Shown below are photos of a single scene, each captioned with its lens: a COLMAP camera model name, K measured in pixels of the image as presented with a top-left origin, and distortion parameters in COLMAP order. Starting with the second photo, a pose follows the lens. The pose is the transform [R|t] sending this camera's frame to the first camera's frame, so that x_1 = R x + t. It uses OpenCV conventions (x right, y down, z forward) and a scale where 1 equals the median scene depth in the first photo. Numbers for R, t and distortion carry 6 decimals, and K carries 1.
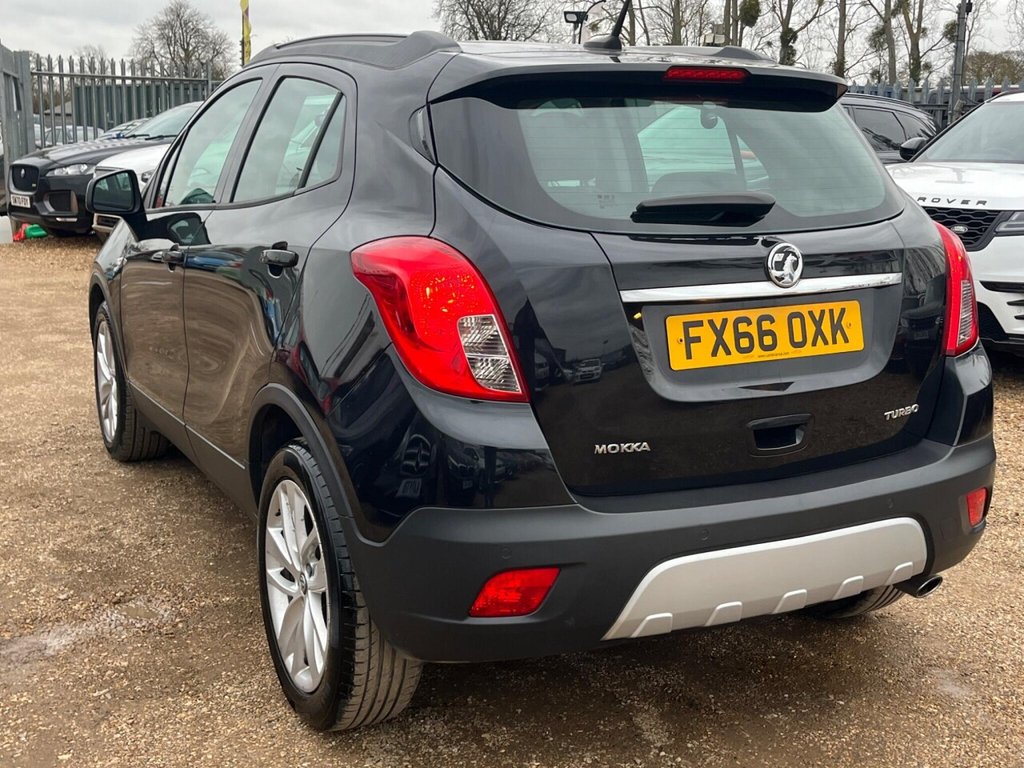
lens RADIAL K [[1135.4, 0, 537.4], [0, 1135.4, 374.0], [0, 0, 1]] dist [-0.014740, 0.017593]
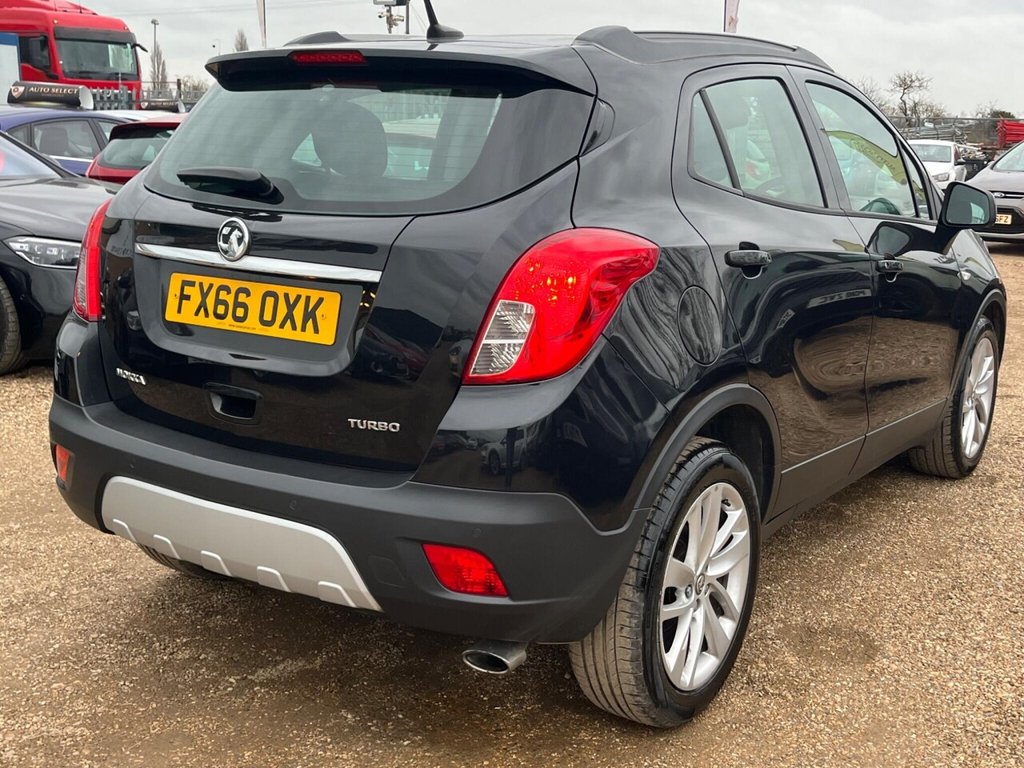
lens RADIAL K [[1064.0, 0, 512.0], [0, 1064.0, 384.0], [0, 0, 1]] dist [0.119999, -0.015240]
pose [[0.544315, 0.197375, -0.815331, 0.975612], [-0.204687, 0.973799, 0.099088, -0.096389], [0.813526, 0.112952, 0.570453, 0.549769]]
